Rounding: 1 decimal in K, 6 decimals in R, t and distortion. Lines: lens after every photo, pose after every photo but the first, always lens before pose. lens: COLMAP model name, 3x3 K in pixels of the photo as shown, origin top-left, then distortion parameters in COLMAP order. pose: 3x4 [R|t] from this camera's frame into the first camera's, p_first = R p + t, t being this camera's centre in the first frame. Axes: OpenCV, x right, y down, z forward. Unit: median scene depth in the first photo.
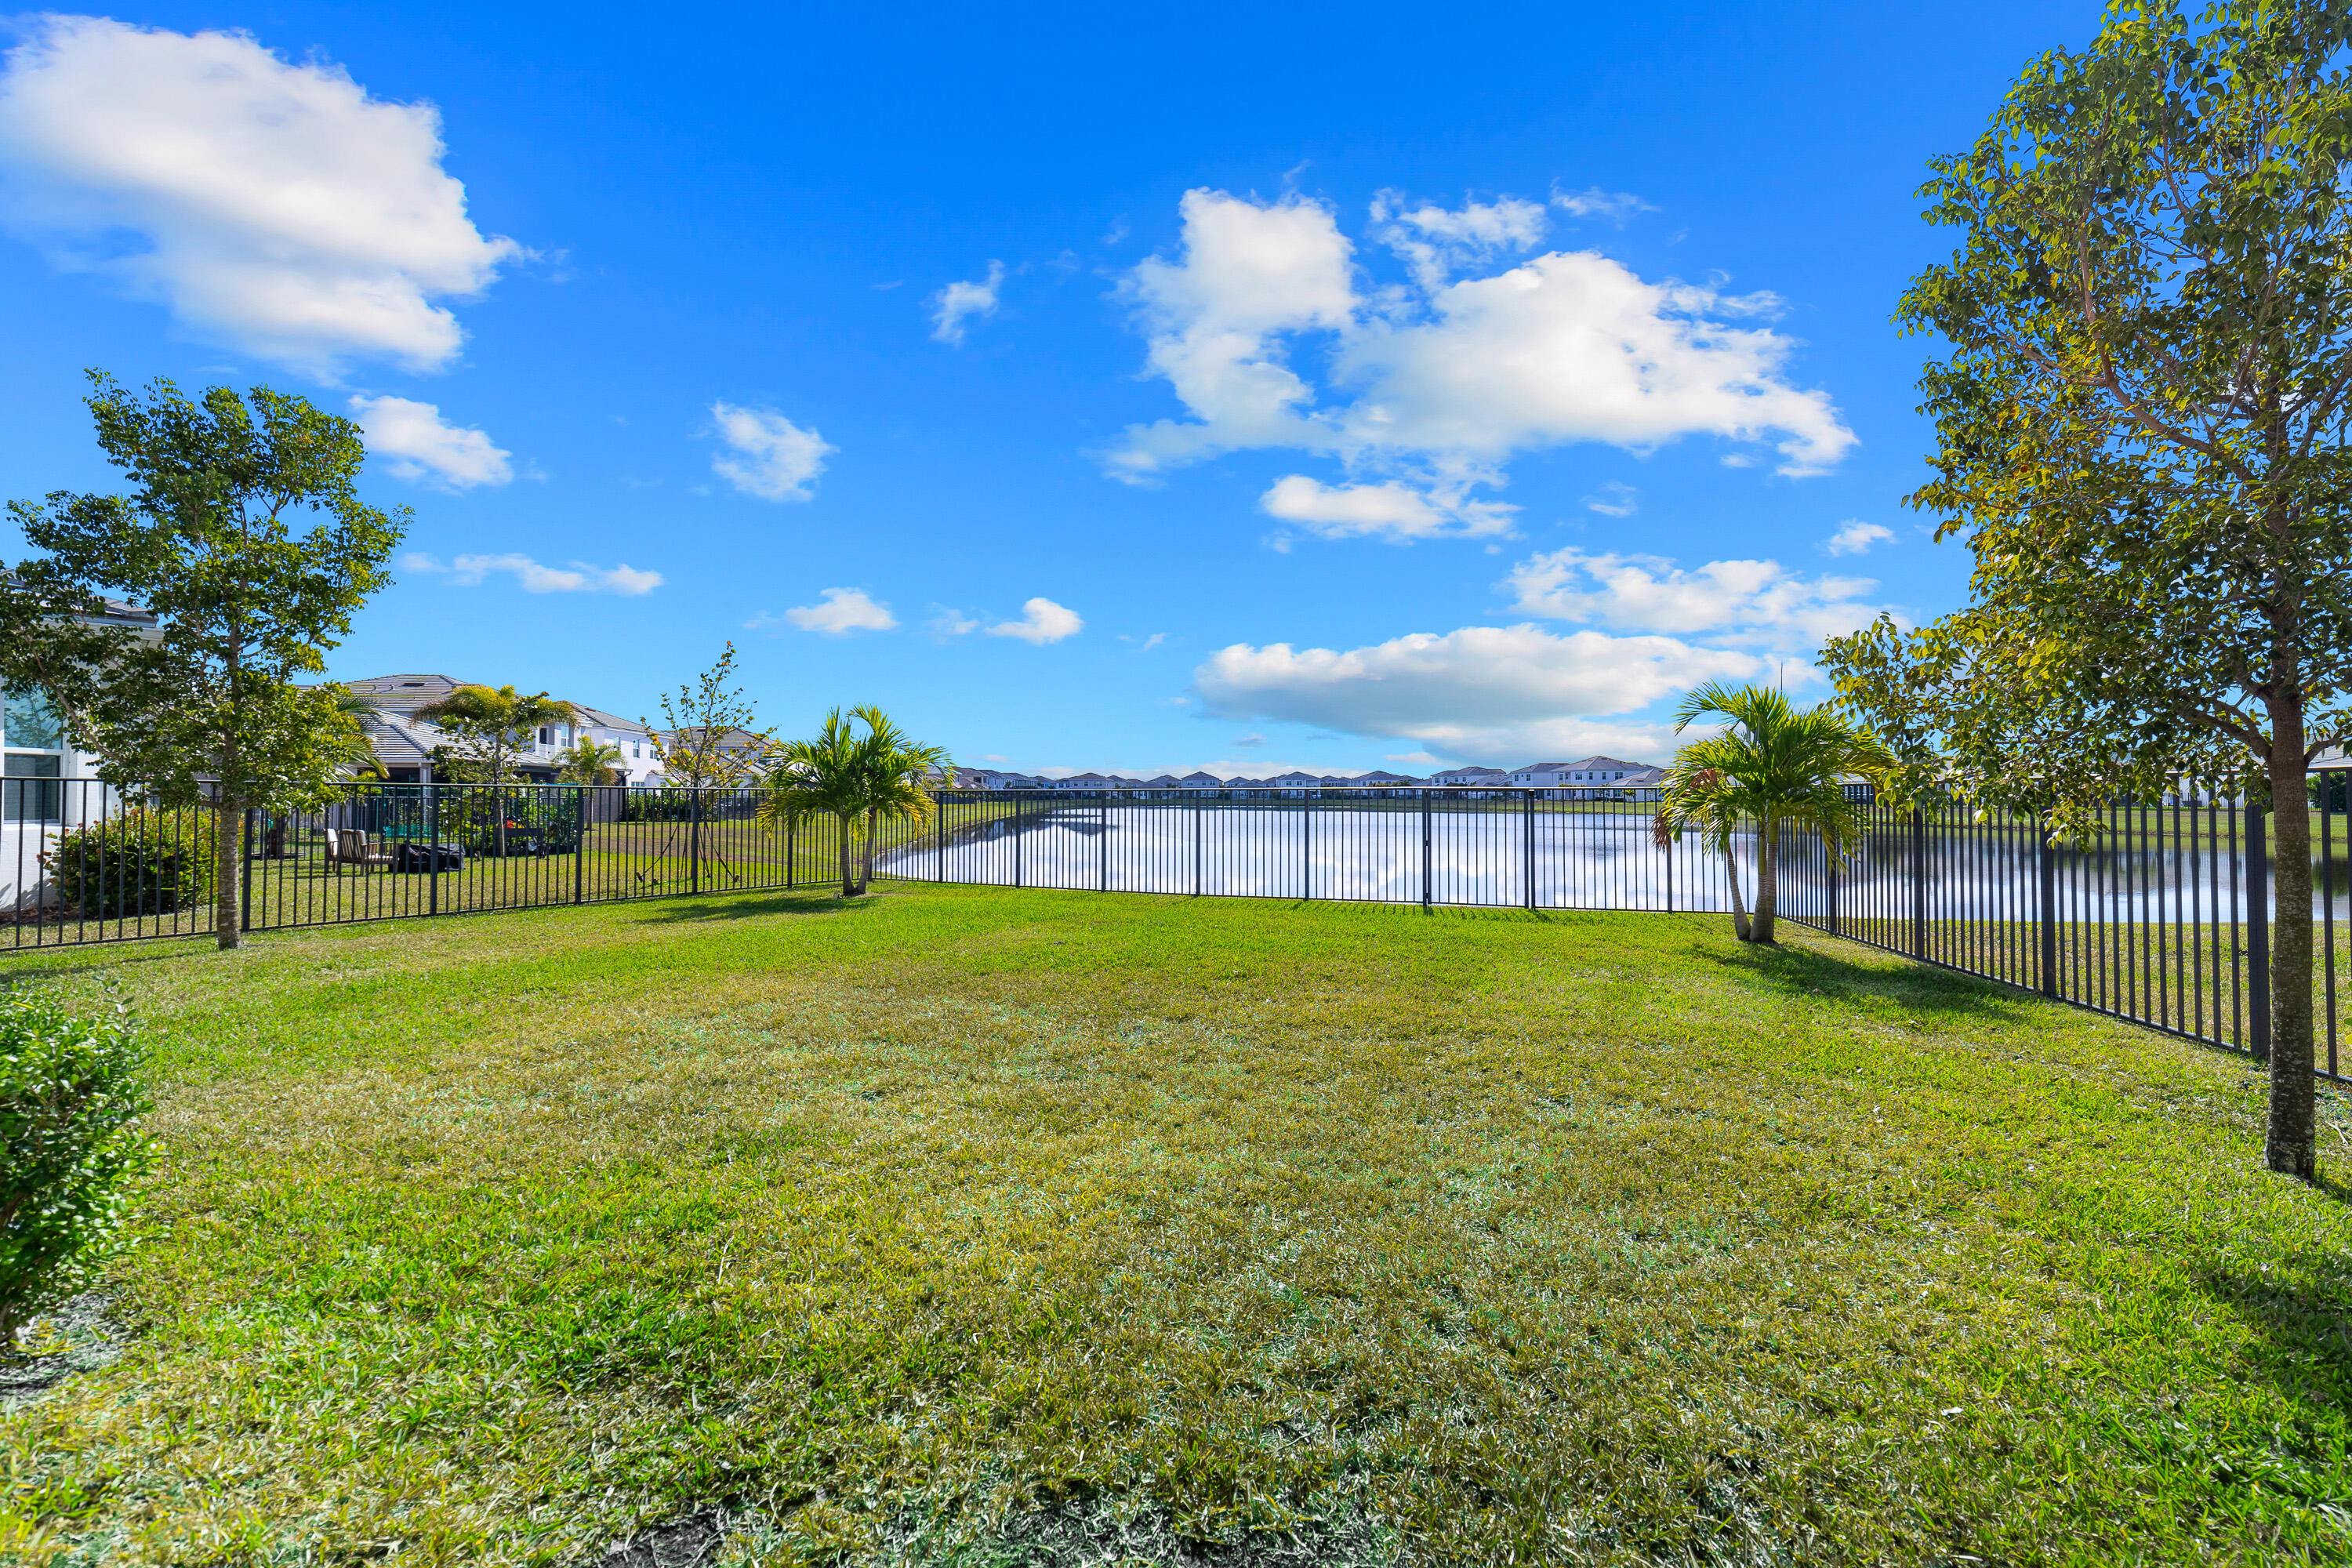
lens RADIAL K [[934.4, 0, 1194.5], [0, 934.4, 783.5], [0, 0, 1]] dist [-0.007136, 0.001746]
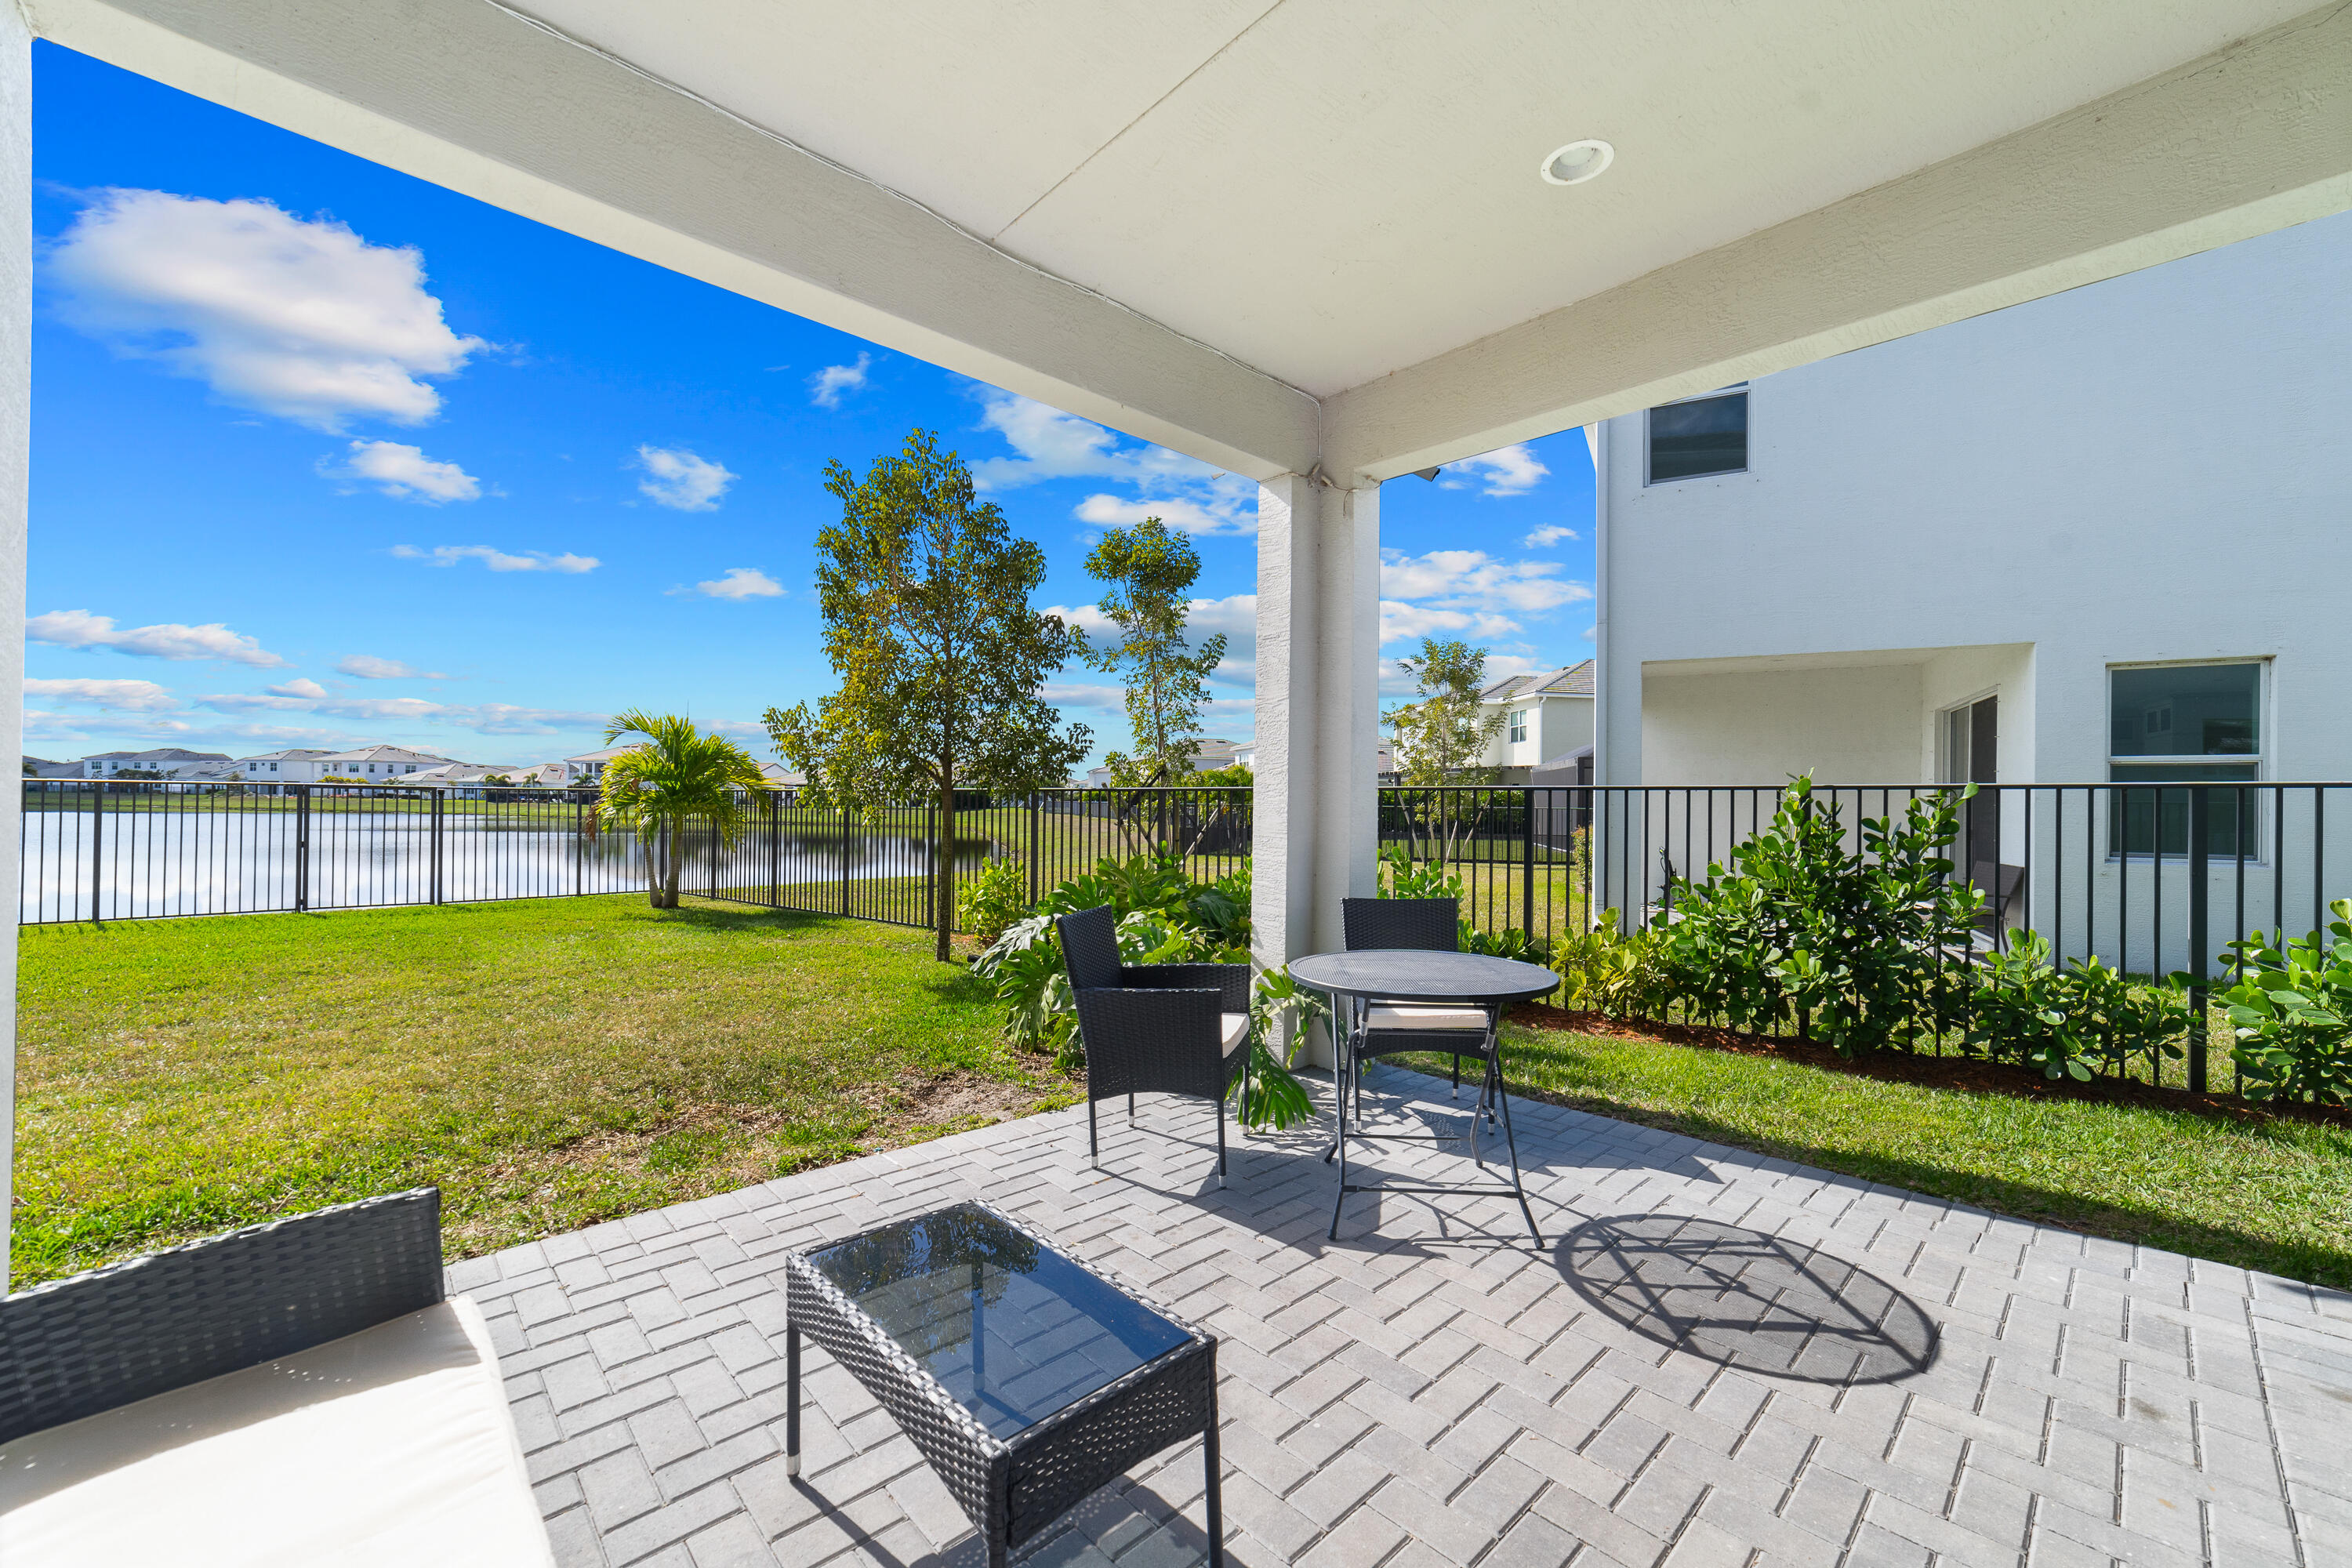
lens RADIAL K [[934.4, 0, 1173.3], [0, 934.4, 796.8], [0, 0, 1]] dist [-0.007136, 0.001746]
pose [[0.431254, 0.011203, 0.902161, -0.289794], [-0.025409, 0.999677, -0.000268, -0.006029], [-0.901873, -0.022807, 0.431399, -0.220105]]
